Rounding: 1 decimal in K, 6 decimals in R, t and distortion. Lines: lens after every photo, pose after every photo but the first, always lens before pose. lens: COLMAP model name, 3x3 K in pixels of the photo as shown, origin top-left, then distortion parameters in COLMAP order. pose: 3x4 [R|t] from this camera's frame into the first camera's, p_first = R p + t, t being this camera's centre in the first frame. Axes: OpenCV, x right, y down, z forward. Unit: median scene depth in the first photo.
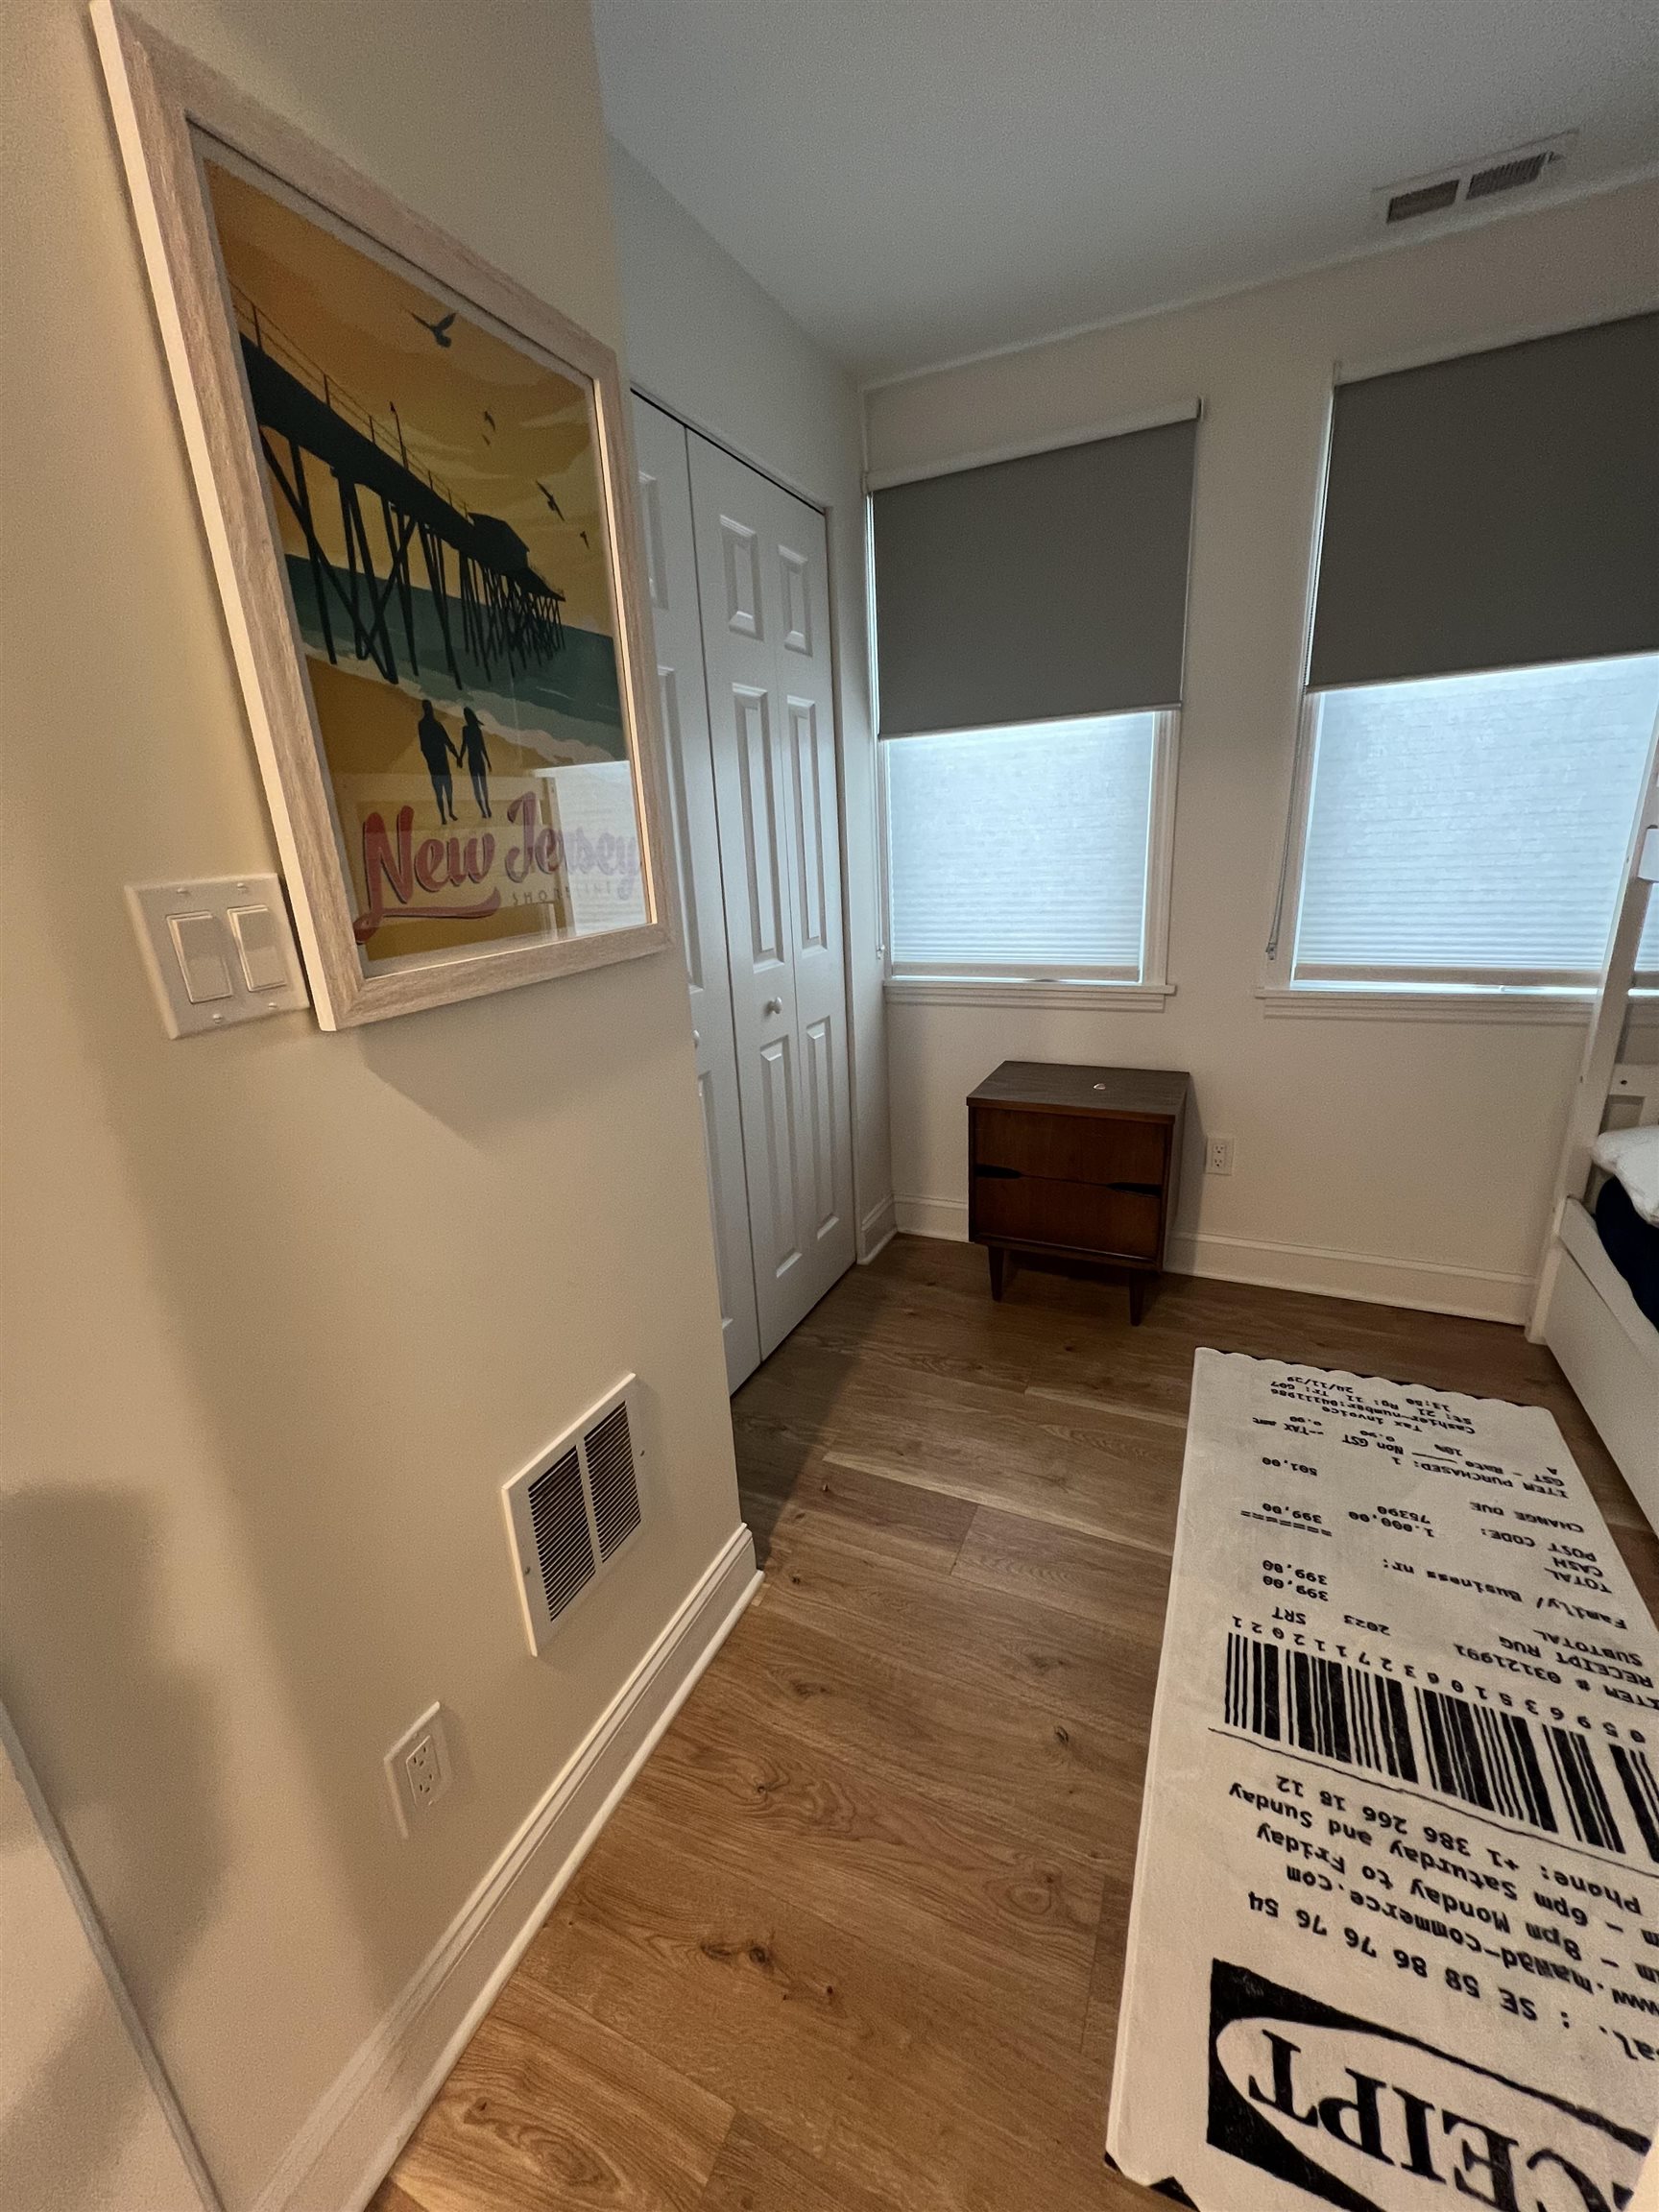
lens RADIAL K [[891.4, 0, 819.4], [0, 891.4, 1106.1], [0, 0, 1]] dist [-0.000669, 0.000646]
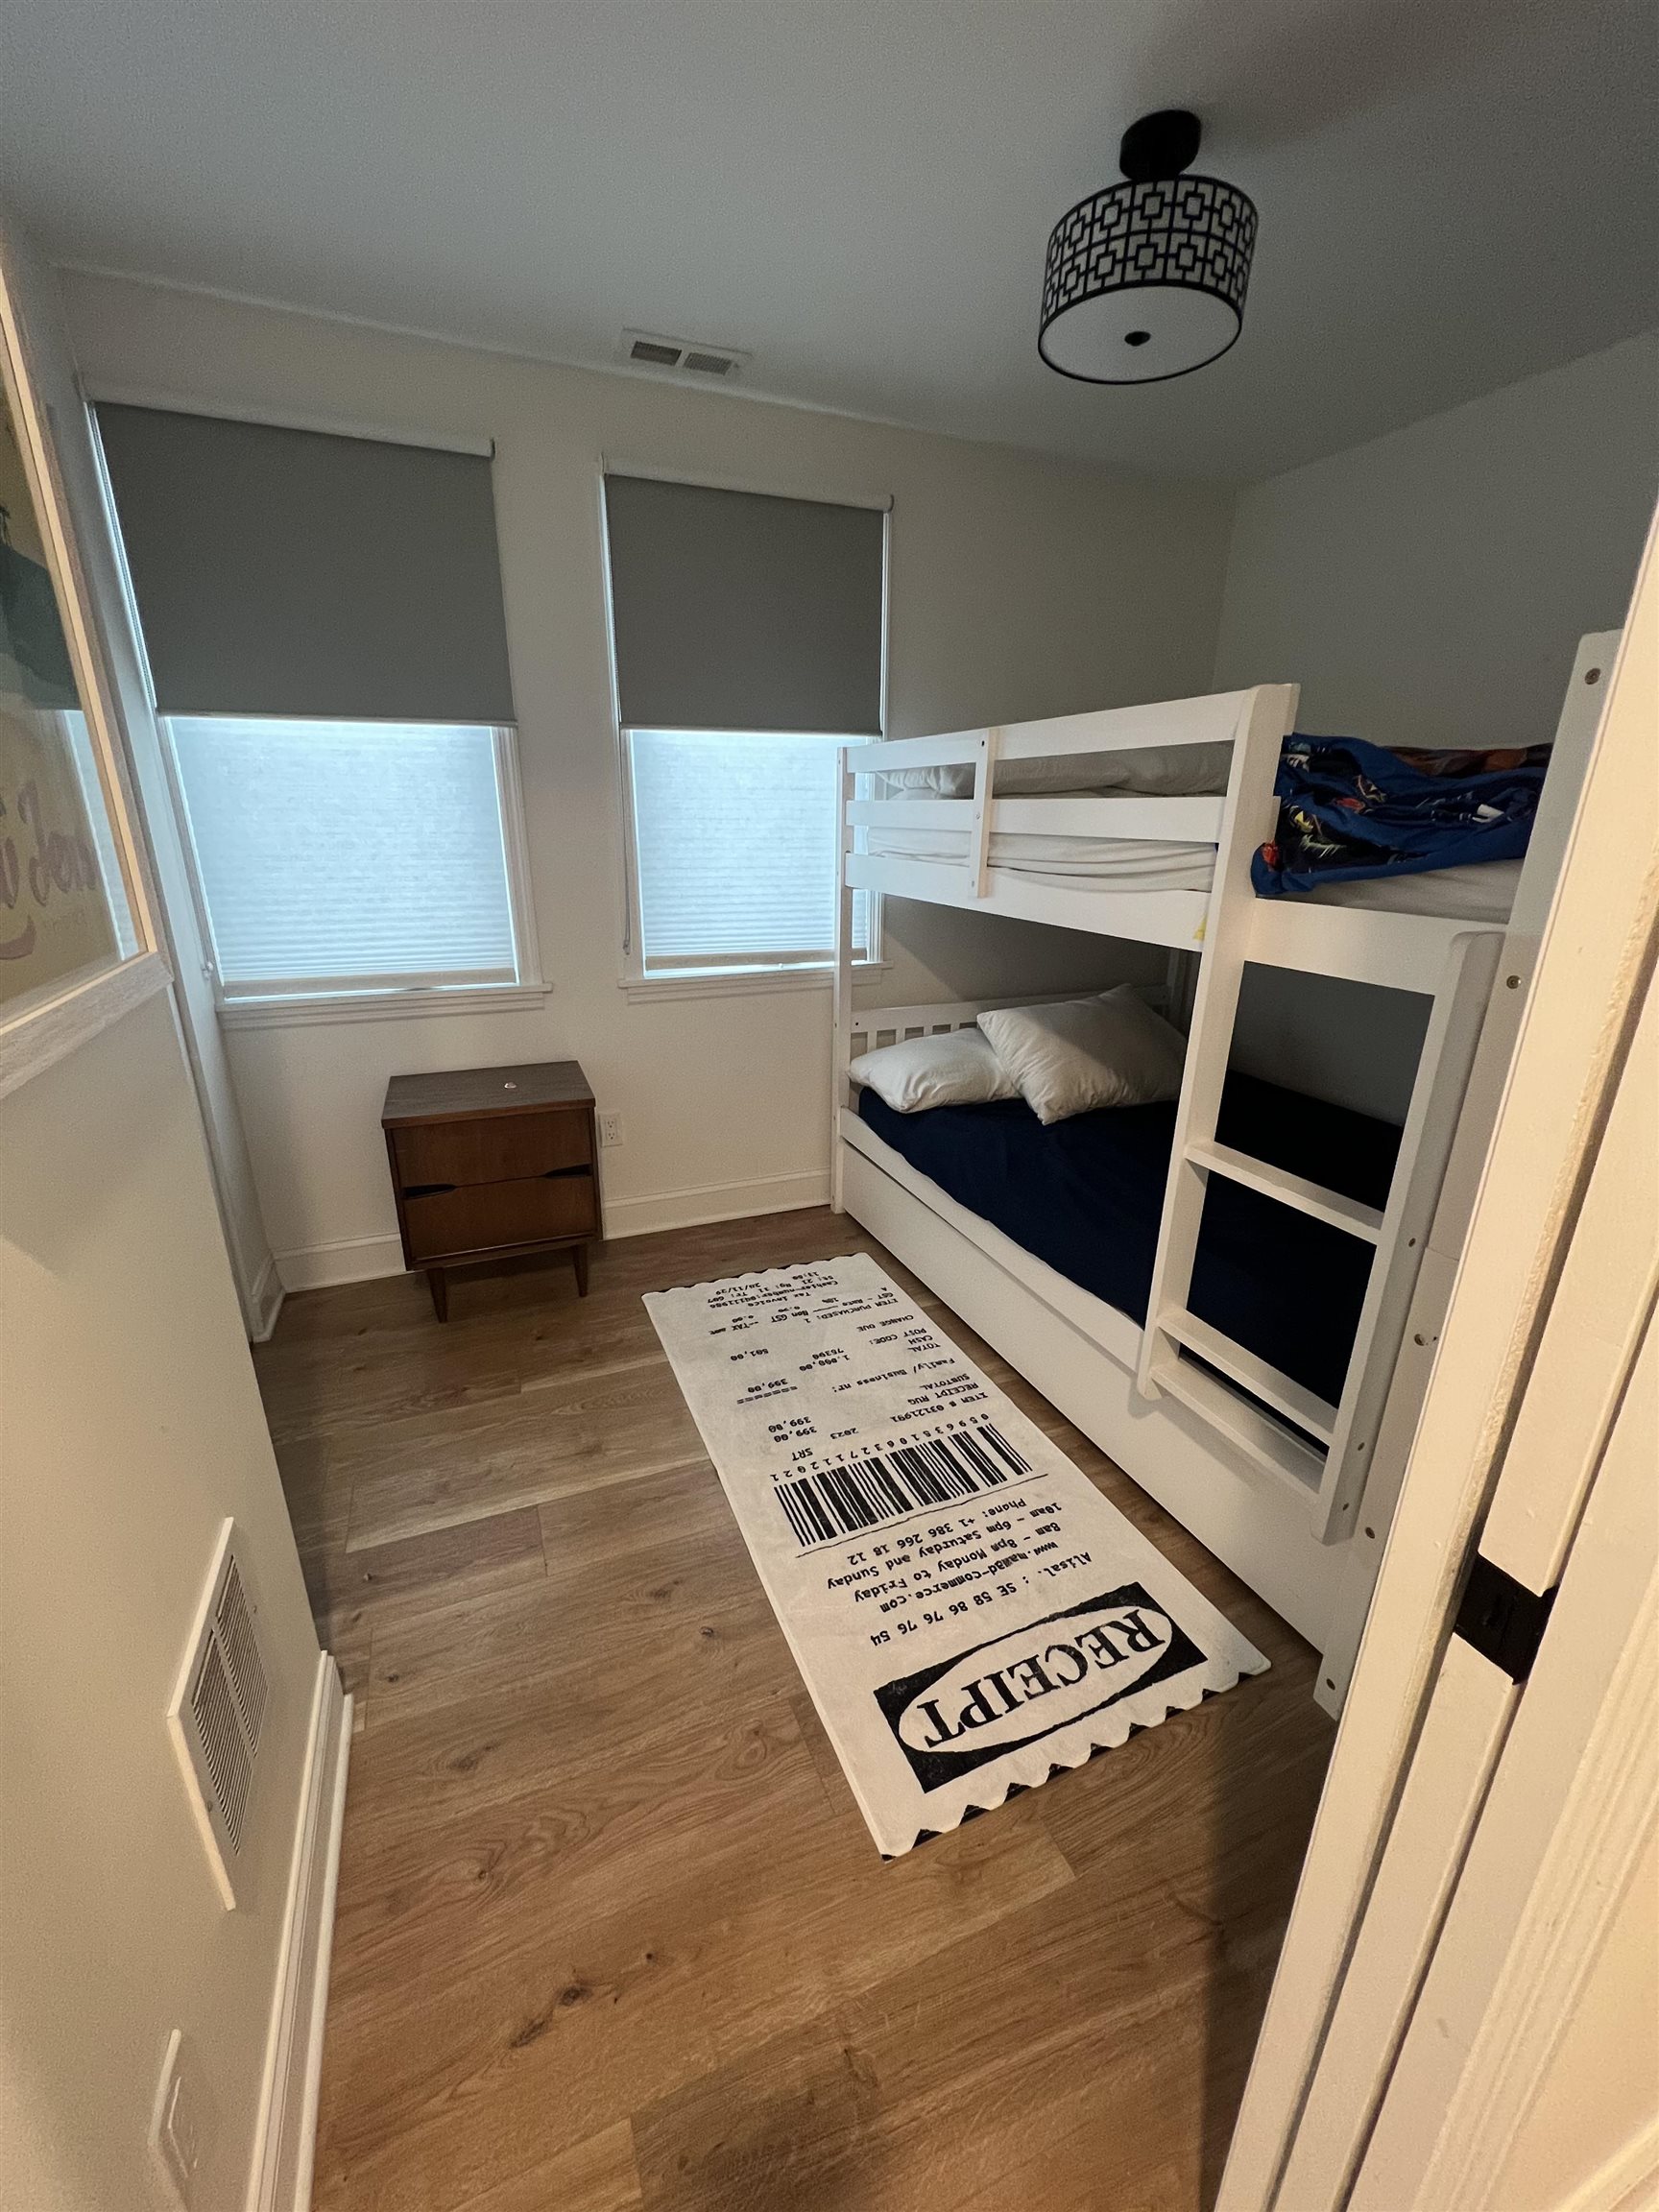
lens RADIAL K [[891.4, 0, 819.4], [0, 891.4, 1106.1], [0, 0, 1]] dist [-0.000669, 0.000646]
pose [[0.675054, -0.177122, 0.716192, -0.261095], [0.176537, 0.981332, 0.076297, -0.019403], [-0.716336, 0.074930, 0.693721, 0.034414]]
